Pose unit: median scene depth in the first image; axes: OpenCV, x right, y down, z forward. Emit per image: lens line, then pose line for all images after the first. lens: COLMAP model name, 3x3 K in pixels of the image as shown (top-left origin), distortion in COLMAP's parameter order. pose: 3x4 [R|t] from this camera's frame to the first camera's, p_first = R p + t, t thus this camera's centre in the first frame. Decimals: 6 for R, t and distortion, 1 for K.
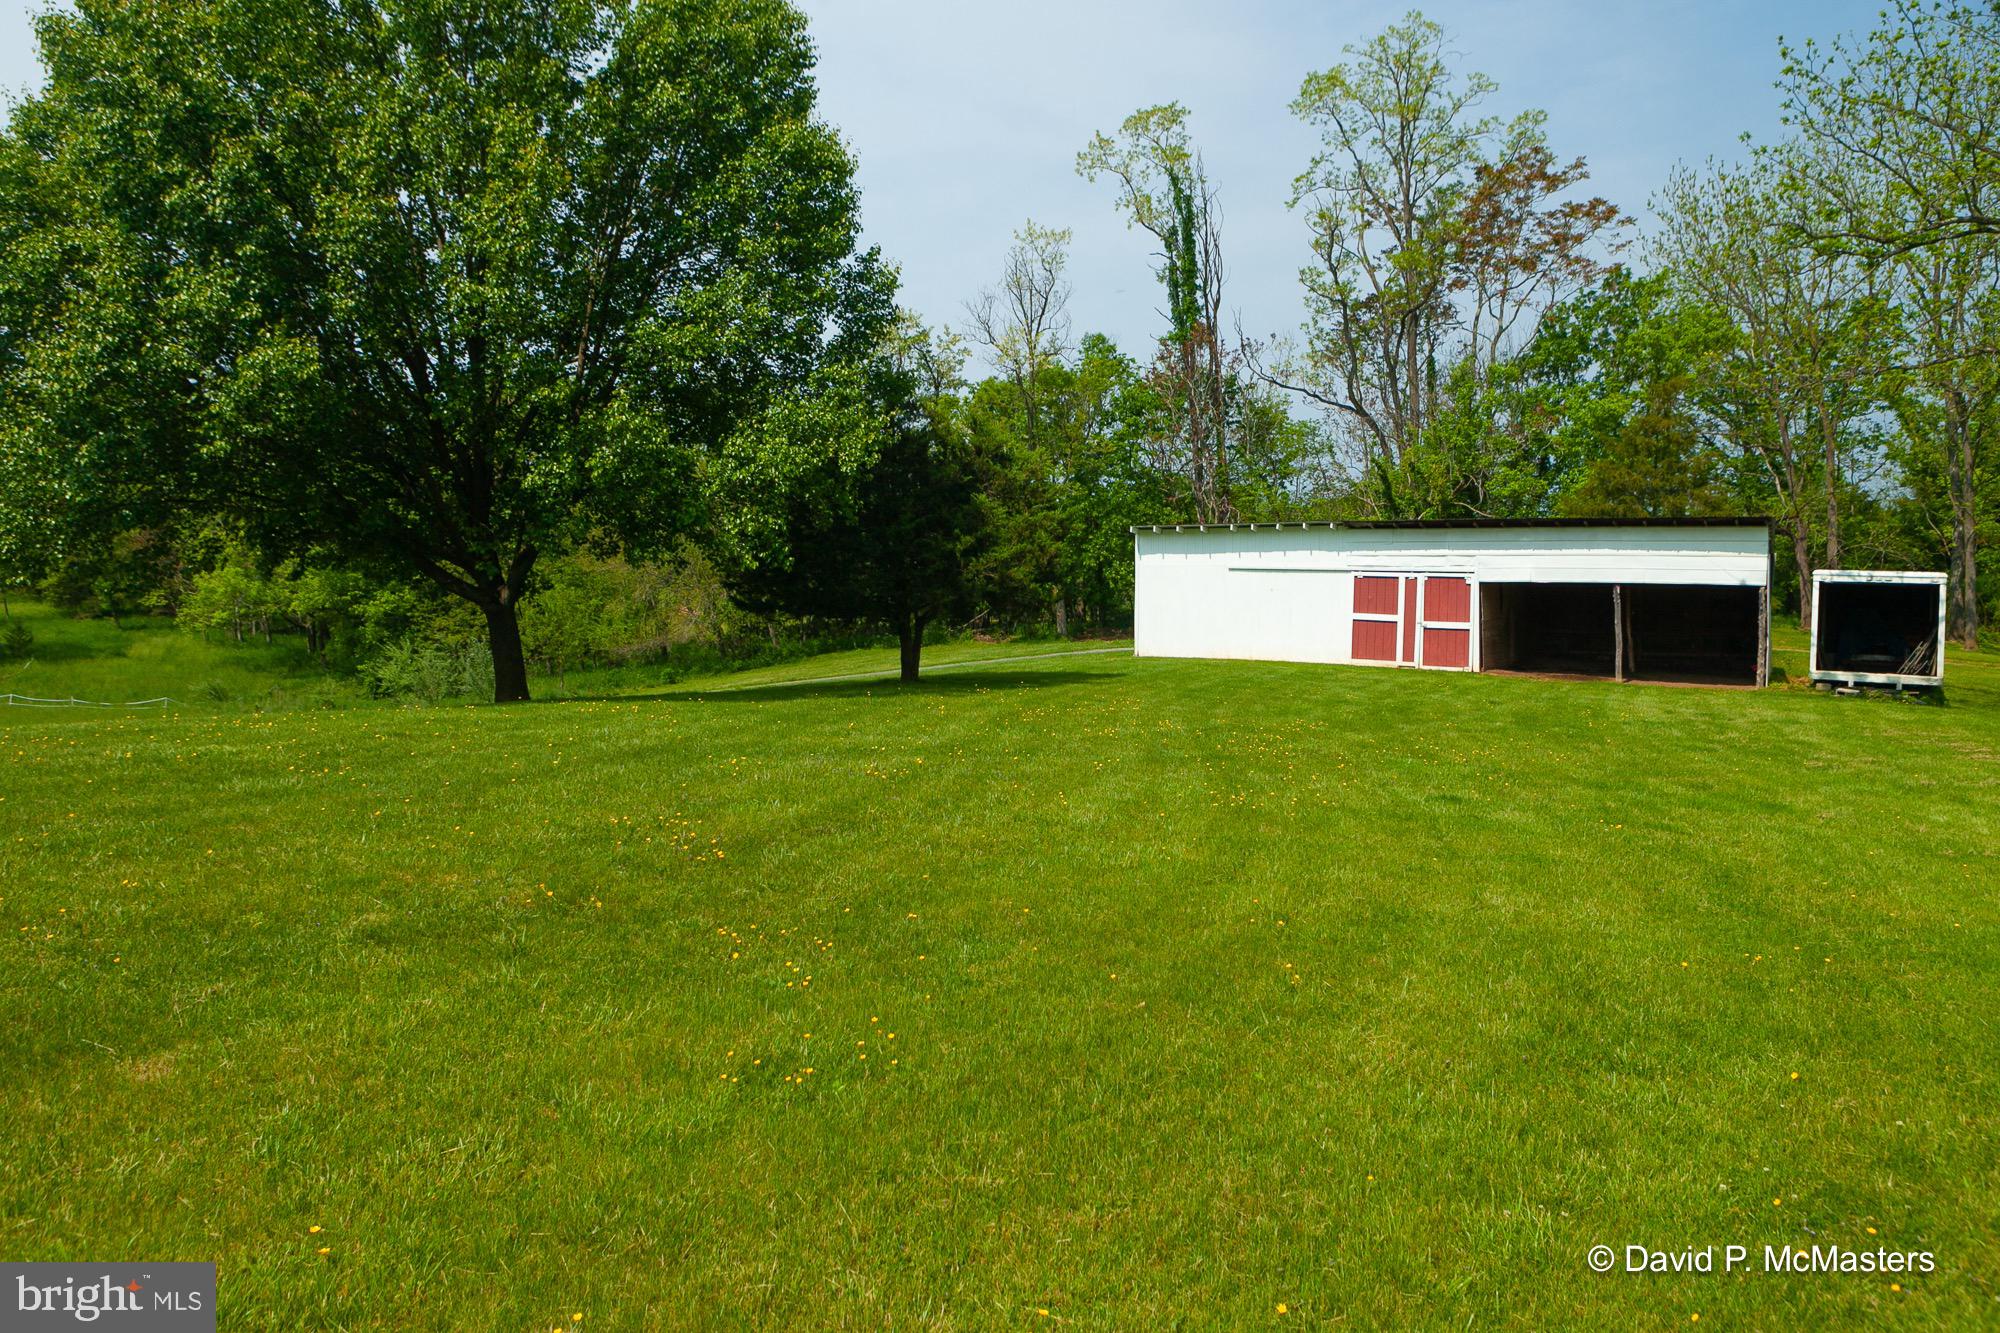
lens RADIAL K [[1379.8, 0, 1000.0], [0, 1379.8, 666.5], [0, 0, 1]] dist [-0.002890, -0.000197]
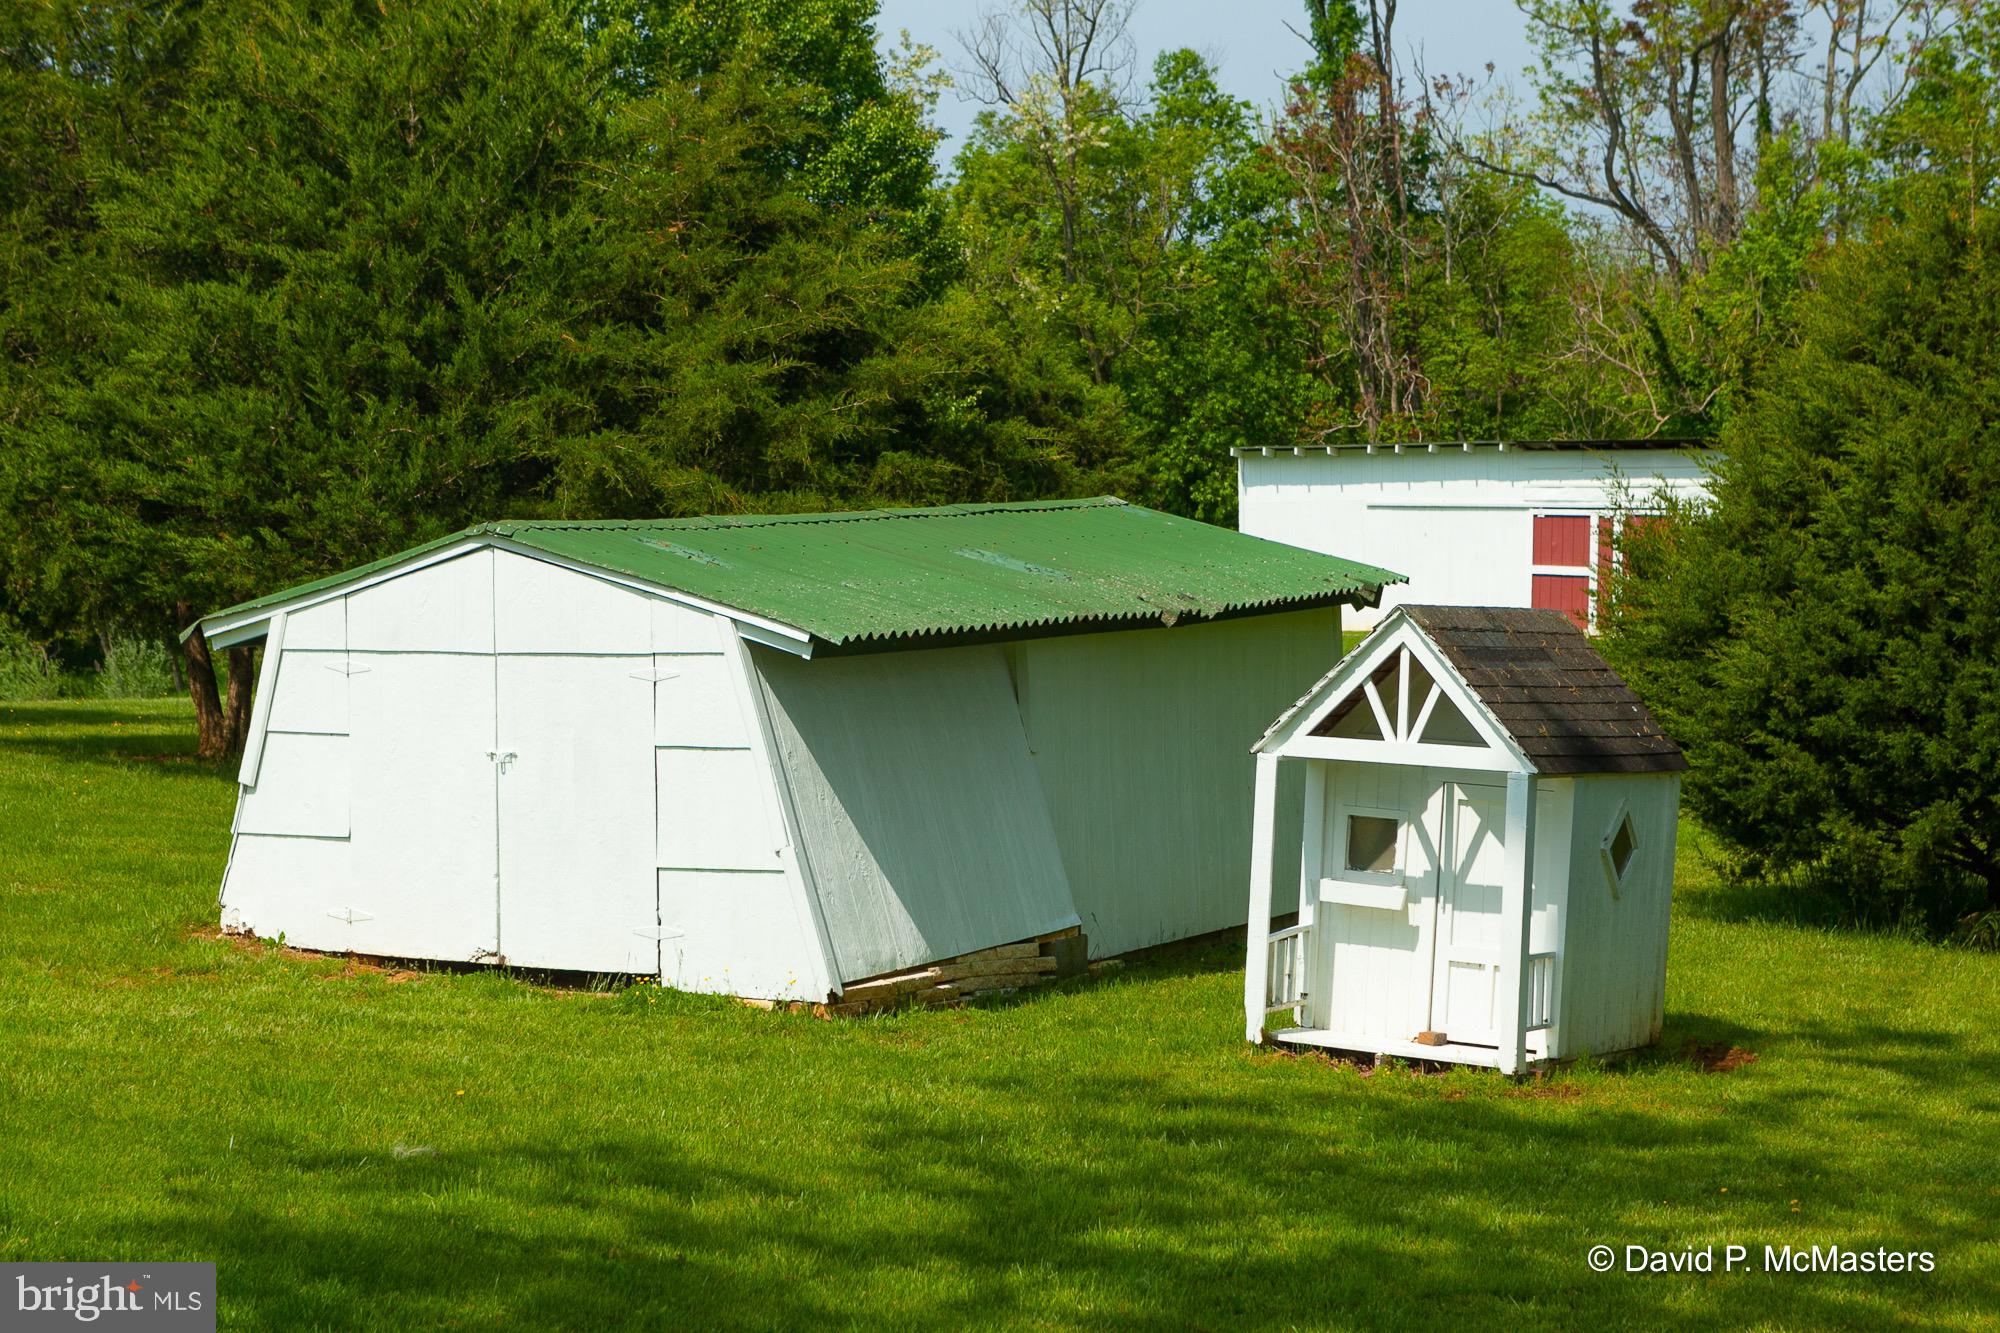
lens RADIAL K [[3796.0, 0, 1000.0], [0, 3796.0, 666.5], [0, 0, 1]] dist [0.263573, -0.063241]
pose [[0.999691, -0.018167, 0.016992, -0.037144], [0.018198, 0.999833, -0.001714, 0.008017], [-0.016958, 0.002022, 0.999854, -0.594291]]
